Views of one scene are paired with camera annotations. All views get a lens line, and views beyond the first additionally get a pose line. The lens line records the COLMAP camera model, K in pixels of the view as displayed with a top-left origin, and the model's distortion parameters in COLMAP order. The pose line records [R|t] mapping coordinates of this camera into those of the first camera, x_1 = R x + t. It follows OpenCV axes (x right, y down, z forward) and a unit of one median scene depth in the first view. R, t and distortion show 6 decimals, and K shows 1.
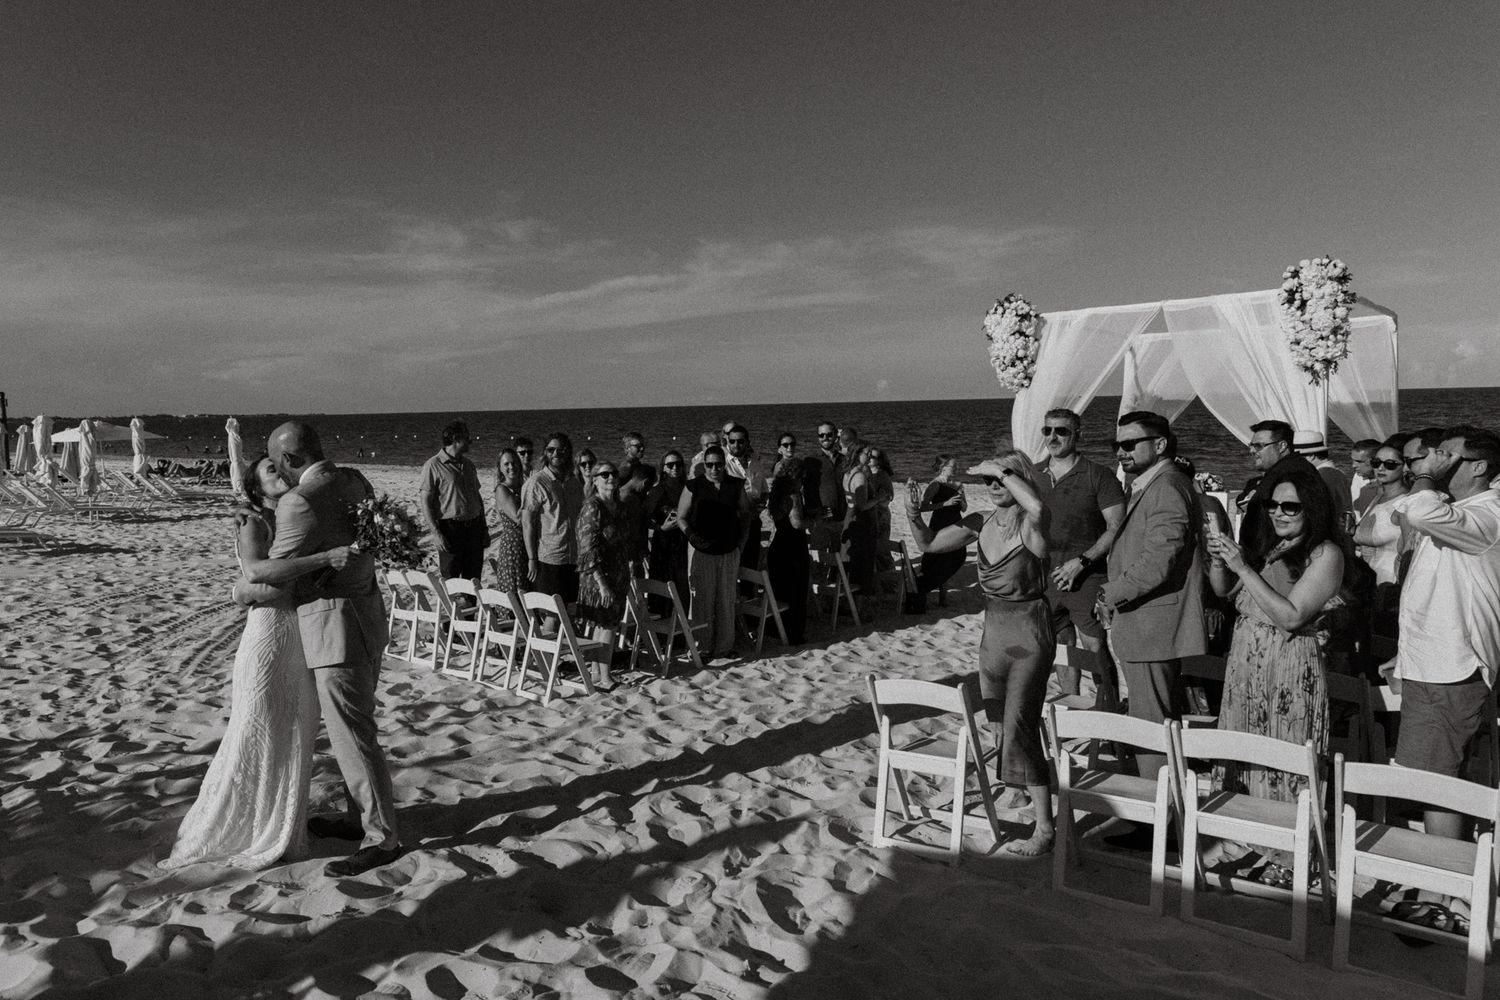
lens RADIAL K [[1013.1, 0, 746.4], [0, 1013.1, 502.5], [0, 0, 1]] dist [0.005646, -0.000842]
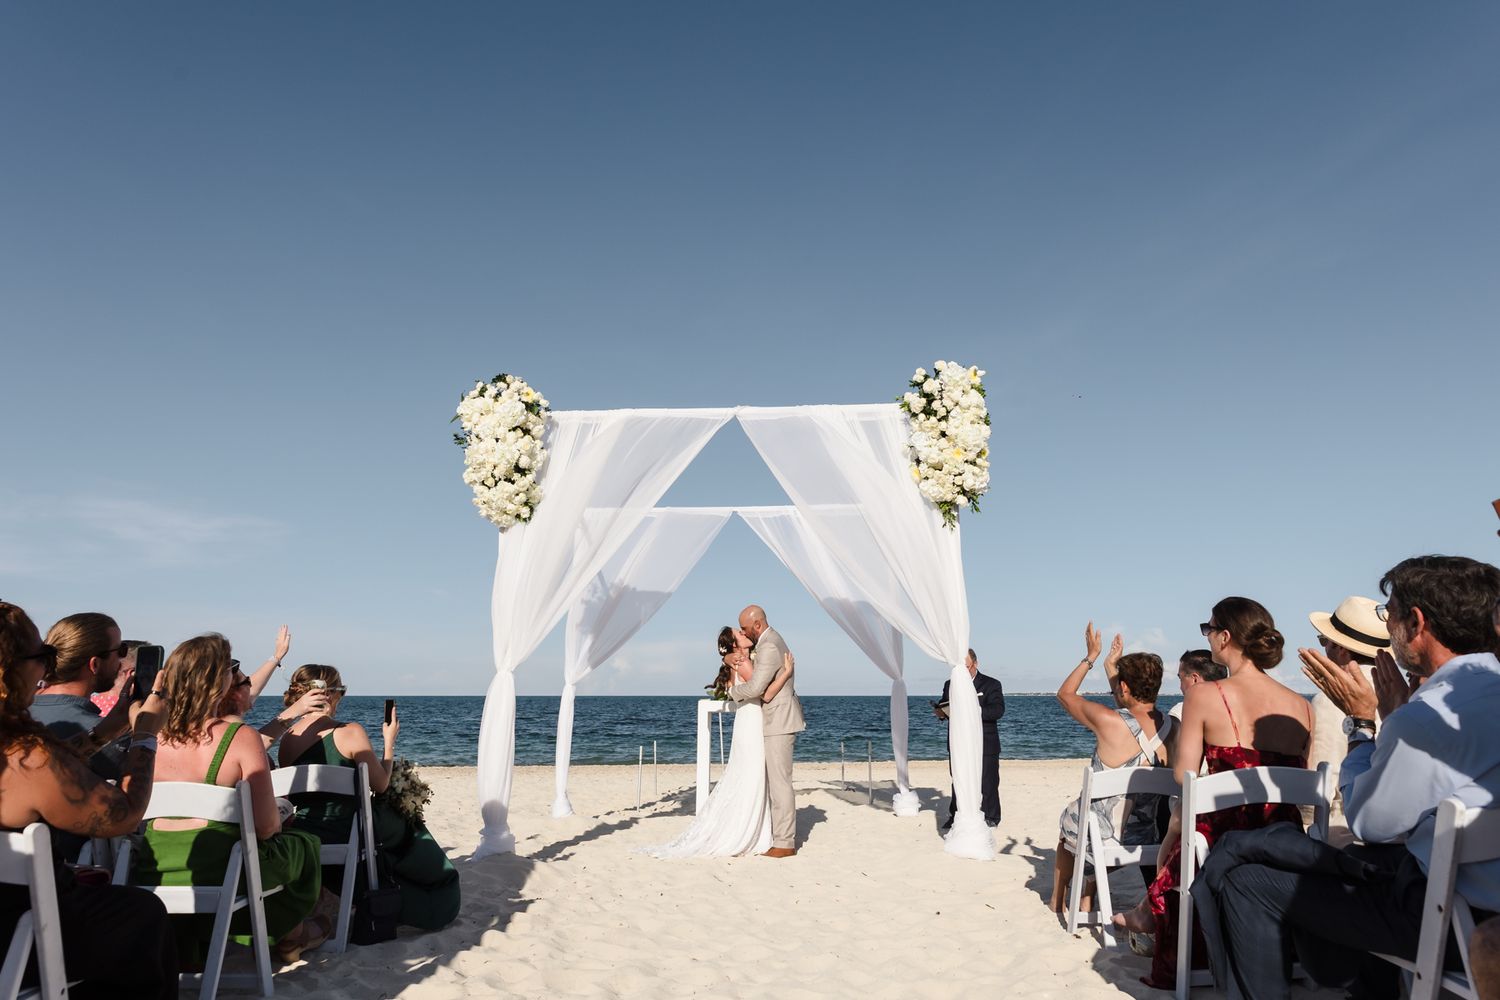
lens RADIAL K [[1013.1, 0, 746.0], [0, 1013.1, 491.2], [0, 0, 1]] dist [0.005646, -0.000842]
pose [[0.723088, 0.159541, 0.672079, -0.041766], [0.052041, 0.957614, -0.283313, 0.050783], [-0.688792, 0.239836, 0.684137, 0.492249]]
